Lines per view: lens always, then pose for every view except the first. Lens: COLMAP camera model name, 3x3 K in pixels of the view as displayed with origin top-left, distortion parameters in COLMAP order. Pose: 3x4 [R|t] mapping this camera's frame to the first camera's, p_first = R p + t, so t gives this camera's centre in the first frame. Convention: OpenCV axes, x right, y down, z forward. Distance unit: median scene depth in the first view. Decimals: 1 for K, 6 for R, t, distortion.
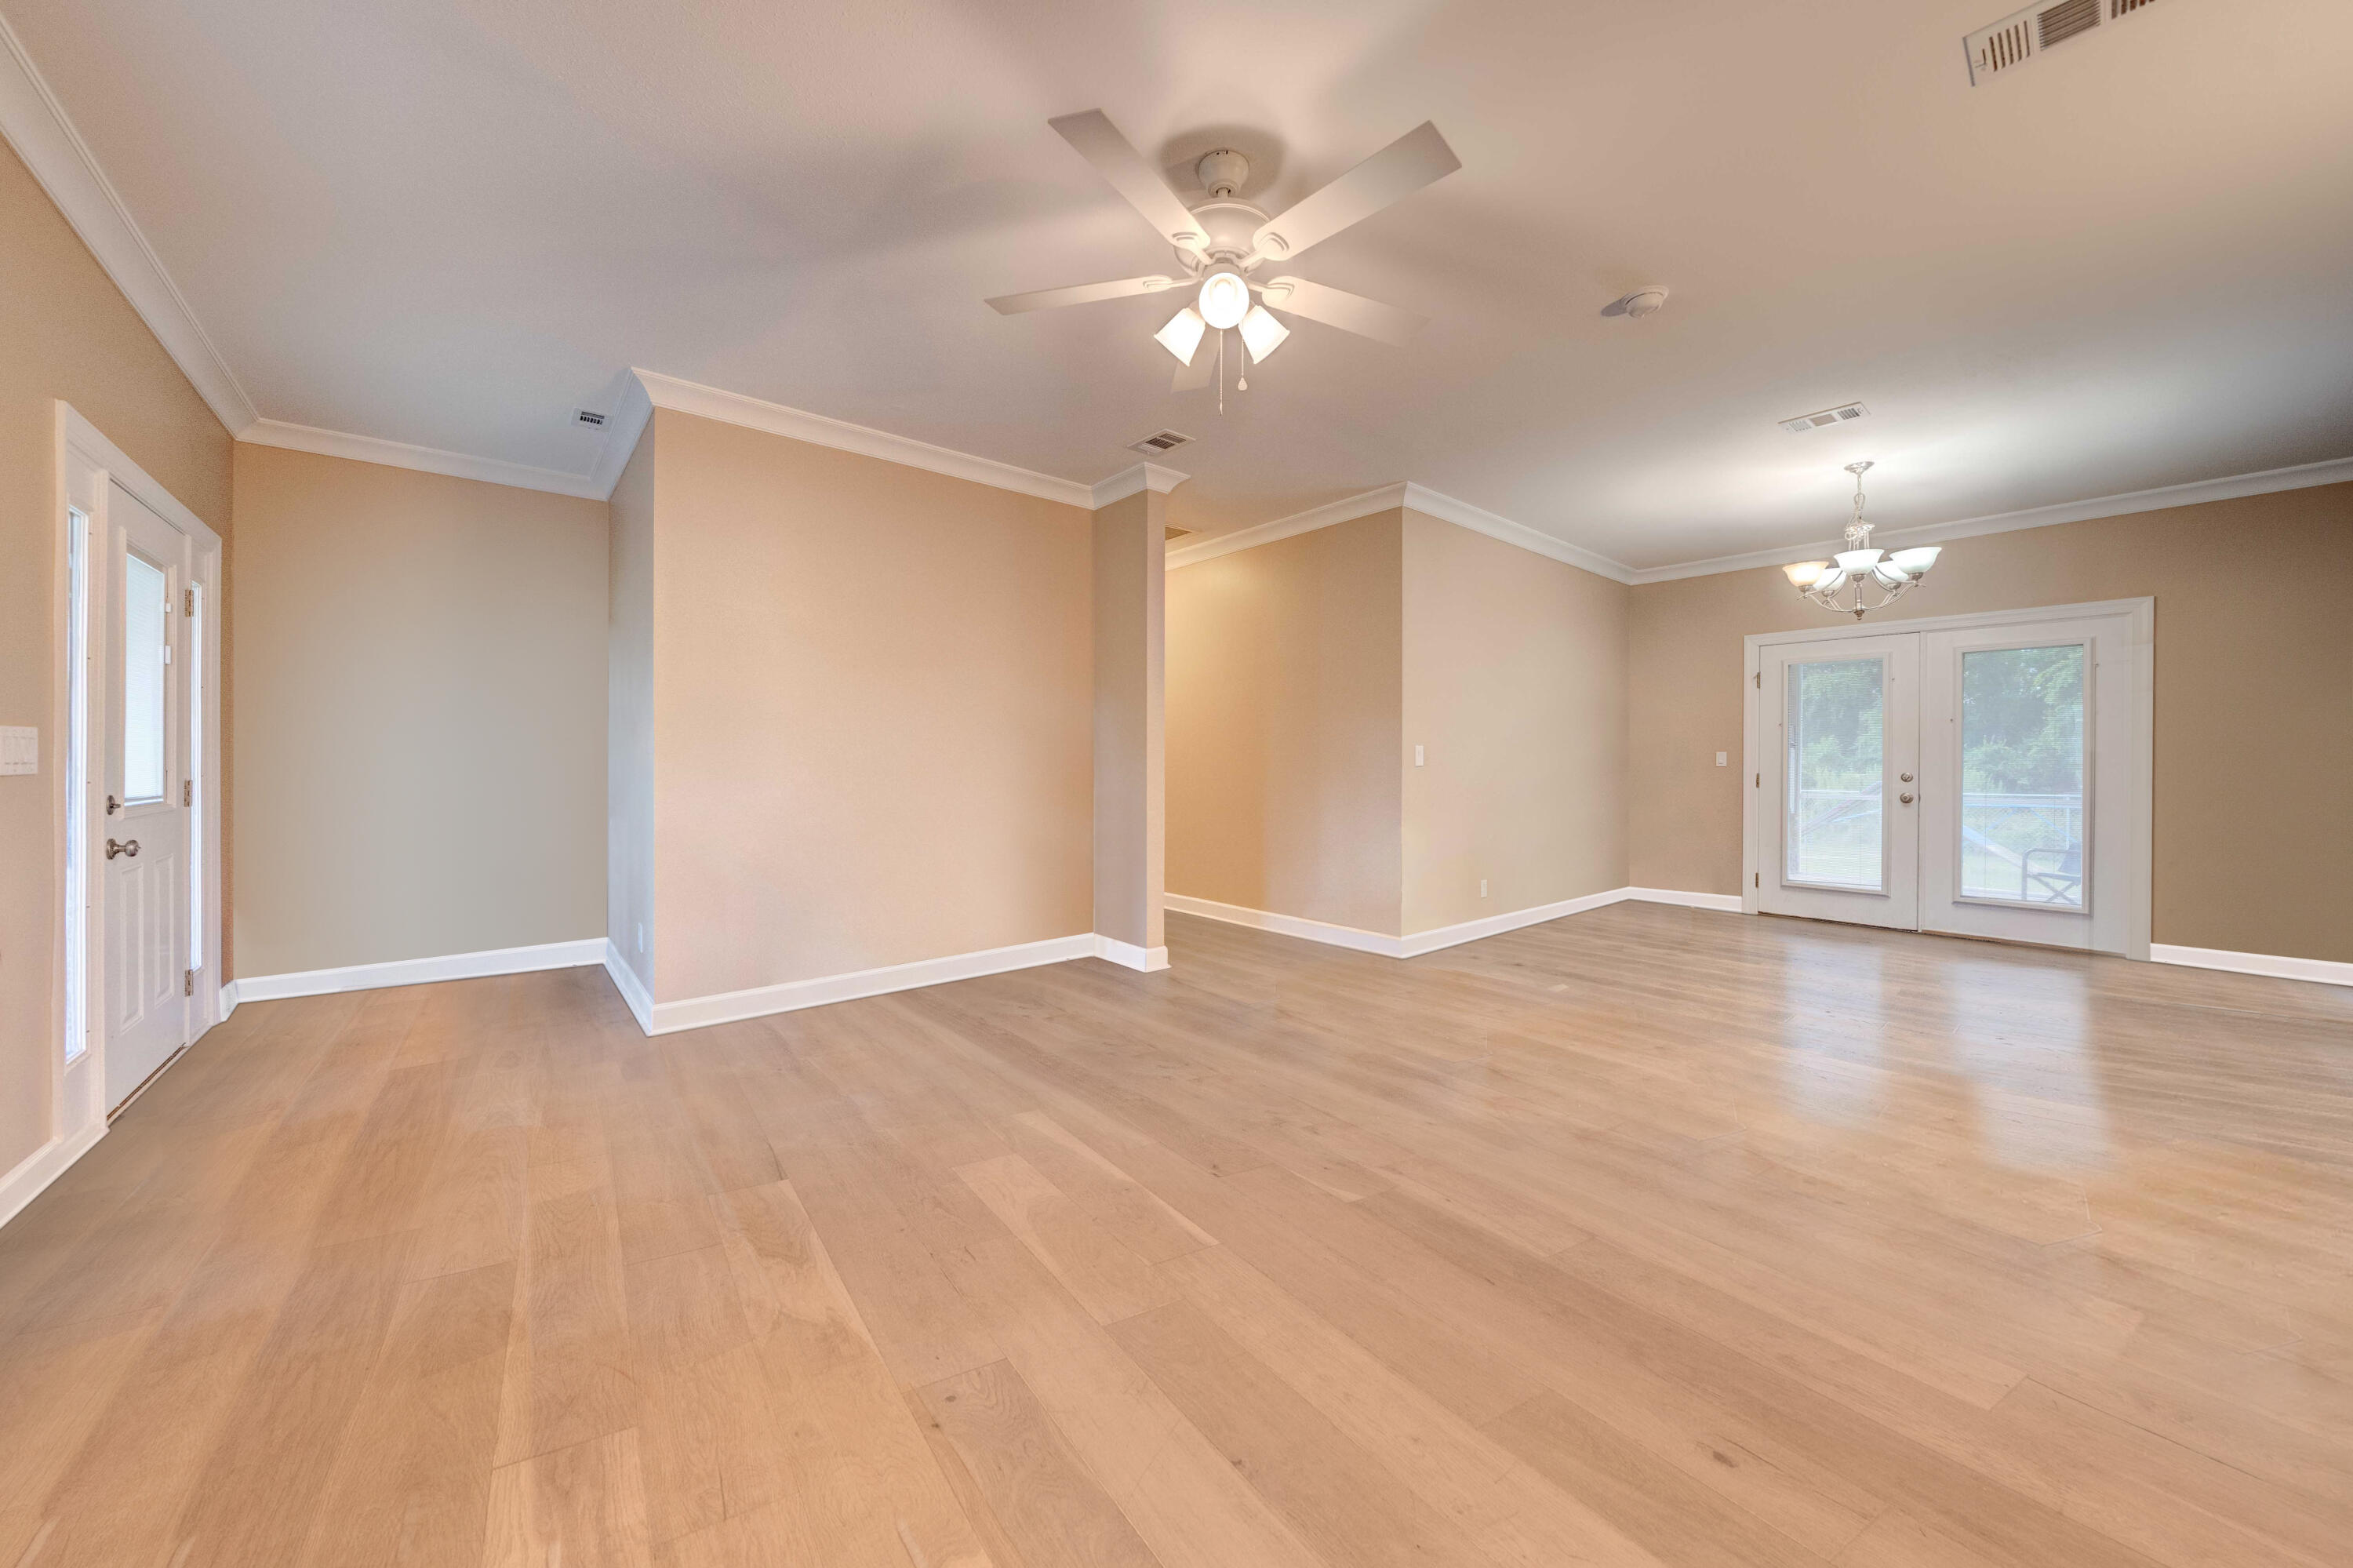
lens RADIAL K [[824.4, 0, 1178.8], [0, 824.4, 766.8], [0, 0, 1]] dist [-0.000711, -0.000355]
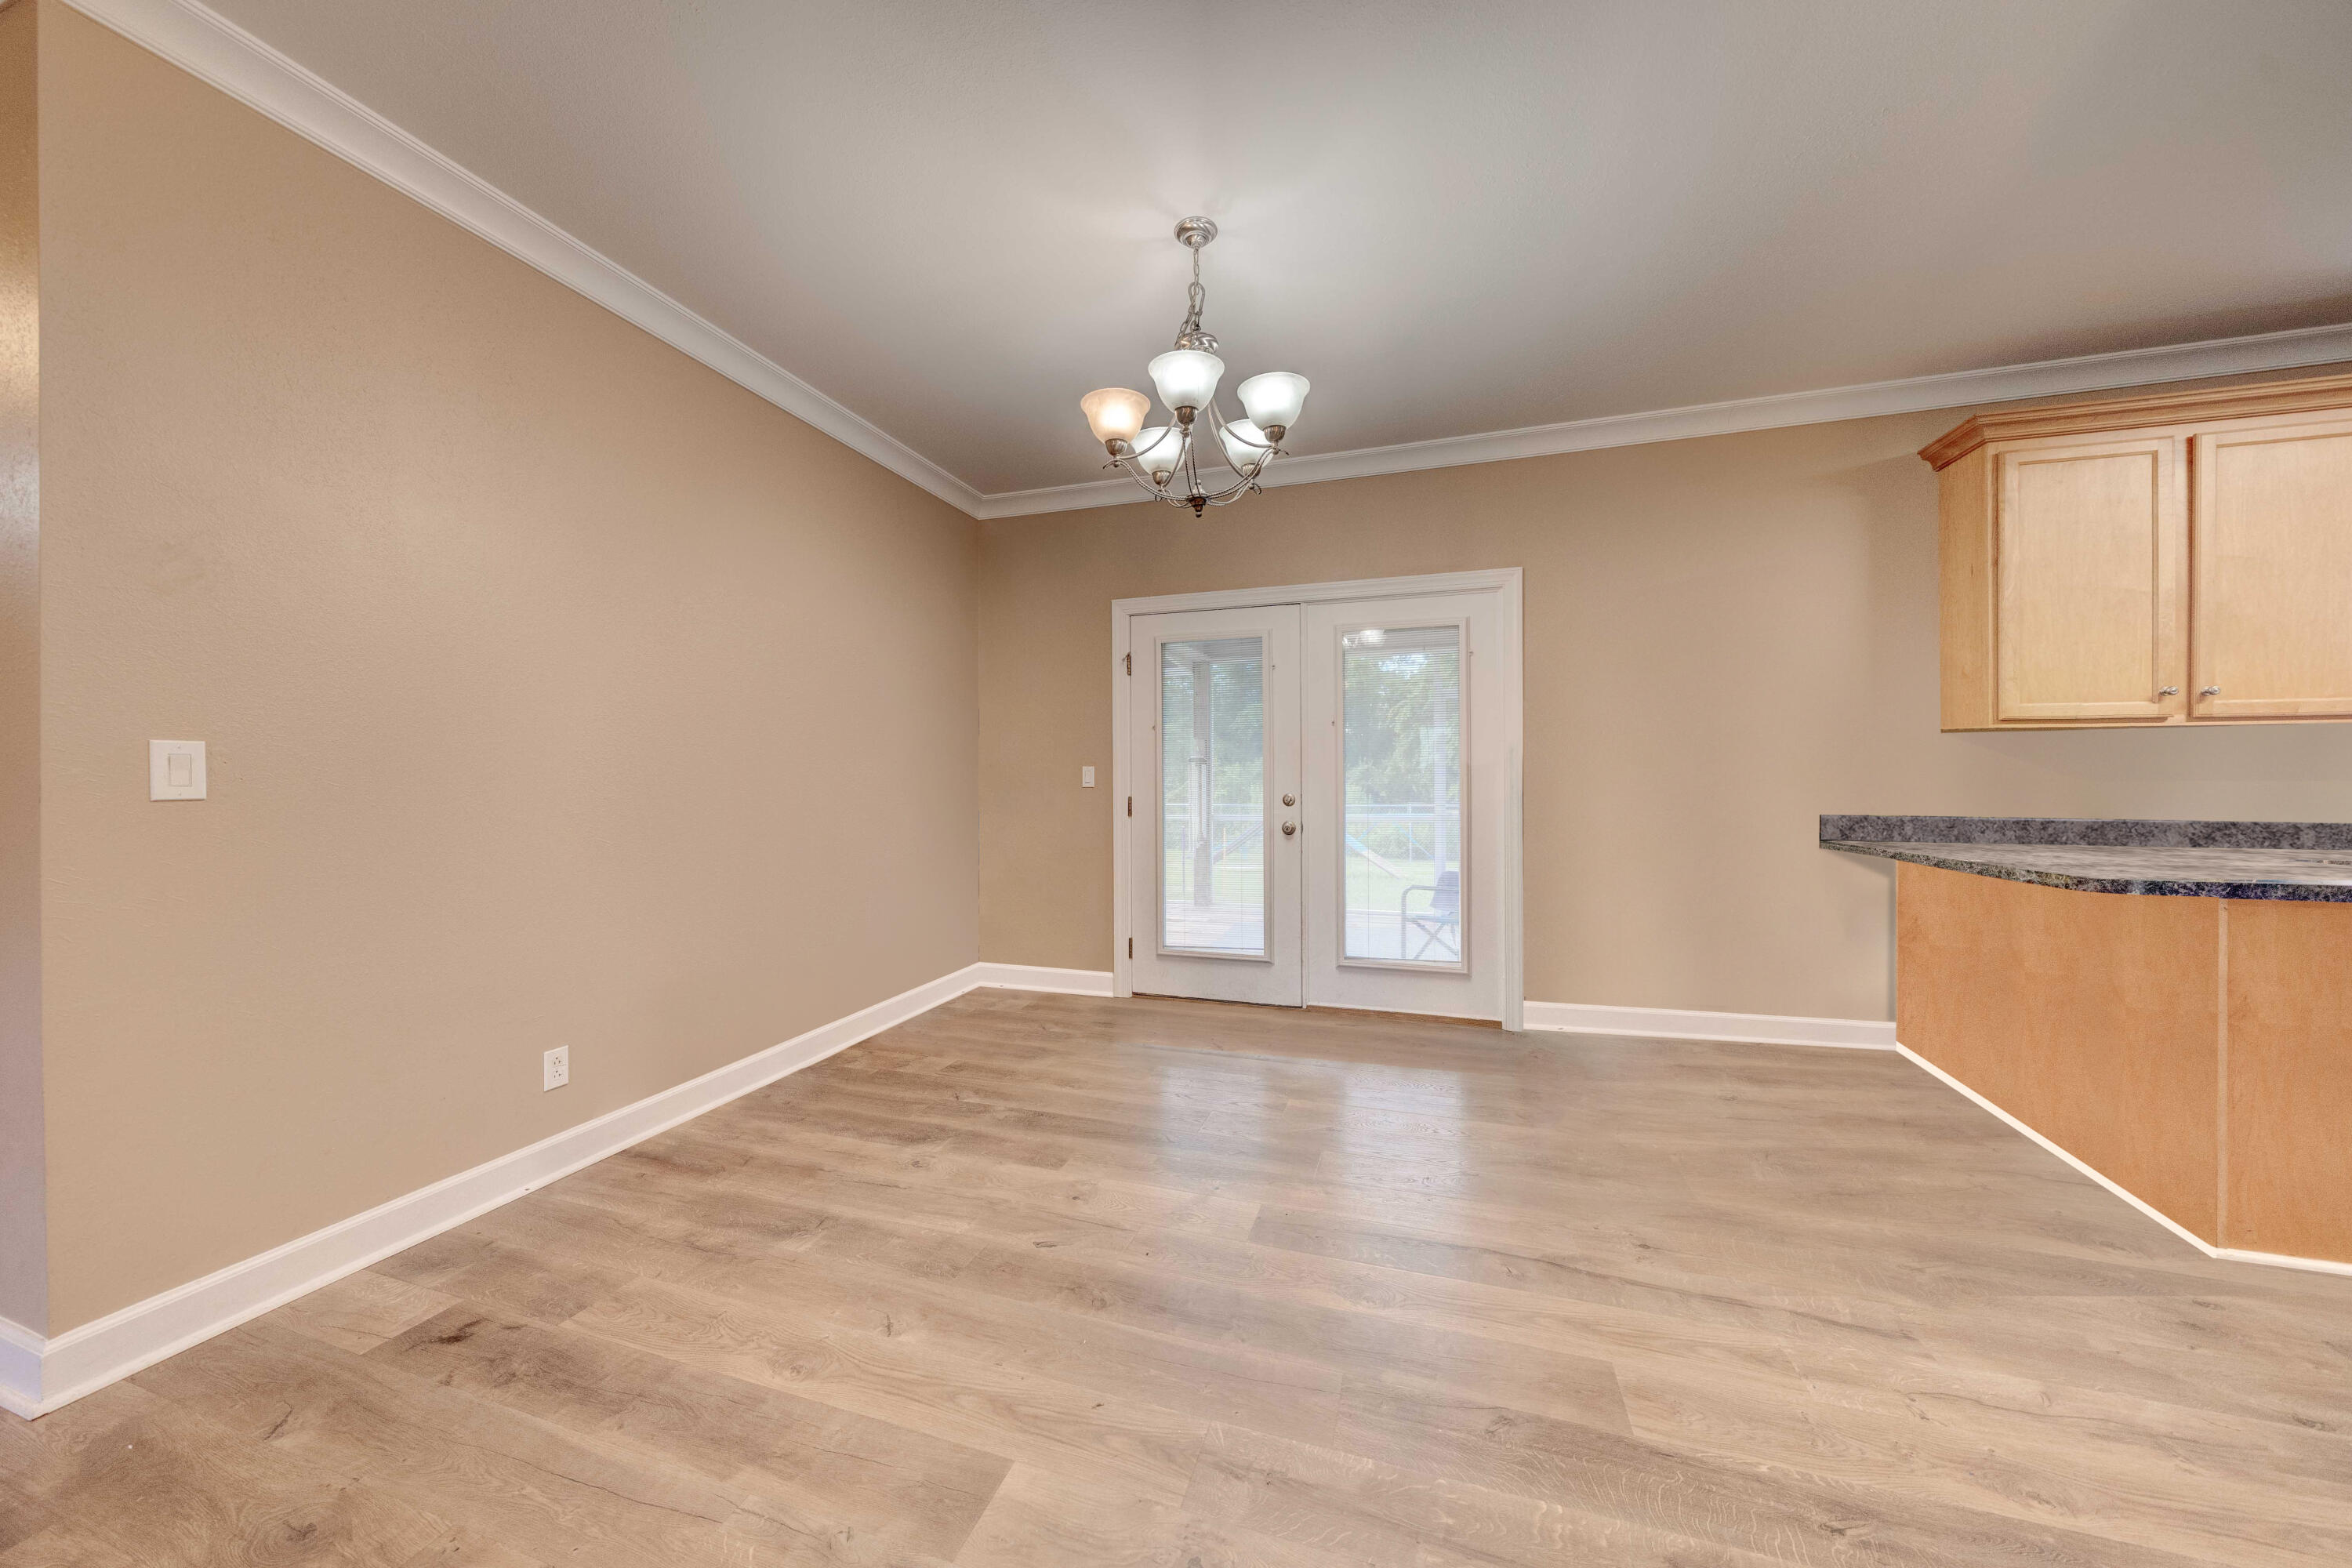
lens RADIAL K [[824.1, 0, 1178.5], [0, 824.1, 778.9], [0, 0, 1]] dist [-0.000711, -0.000355]
pose [[0.847988, -0.005453, 0.529988, 0.399068], [0.010277, 0.999928, -0.006155, -0.002346], [-0.529916, 0.010666, 0.847983, 0.416776]]
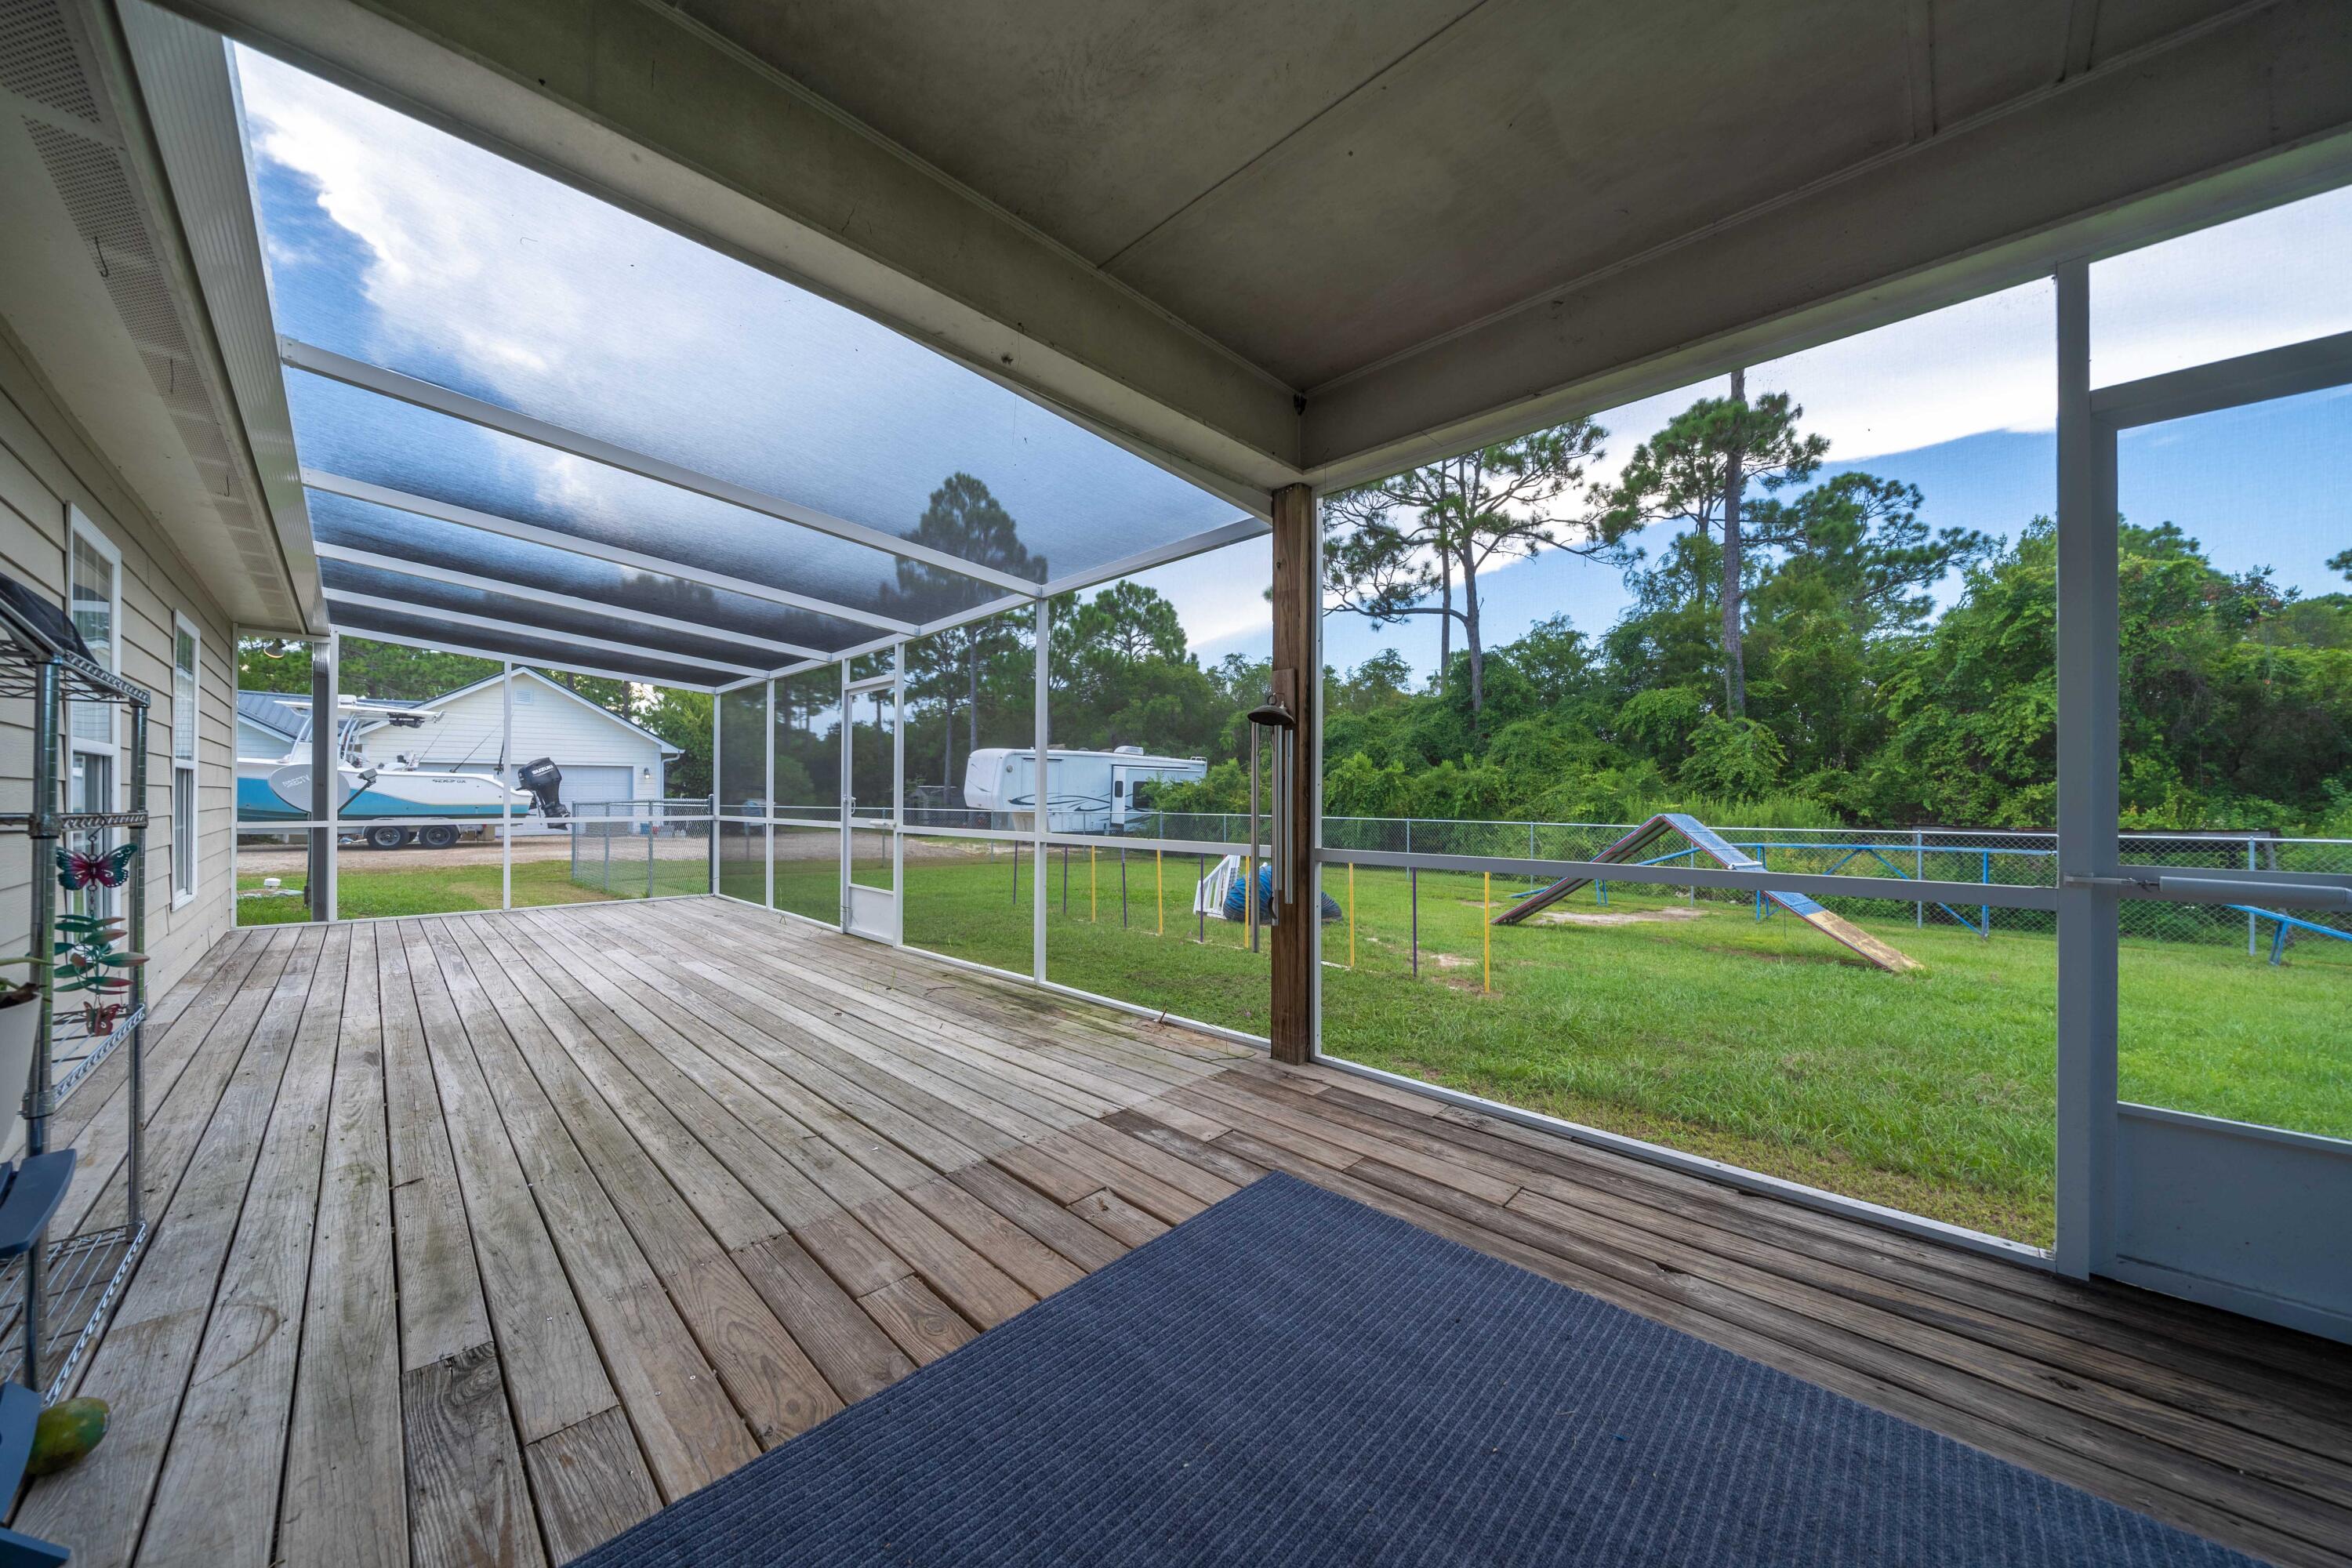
lens RADIAL K [[824.1, 0, 1177.6], [0, 824.1, 792.9], [0, 0, 1]] dist [-0.000711, -0.000355]
pose [[0.994831, -0.003229, 0.101489, 1.085200], [0.004509, 0.999913, -0.012390, 0.017766], [-0.101440, 0.012783, 0.994759, 1.049416]]
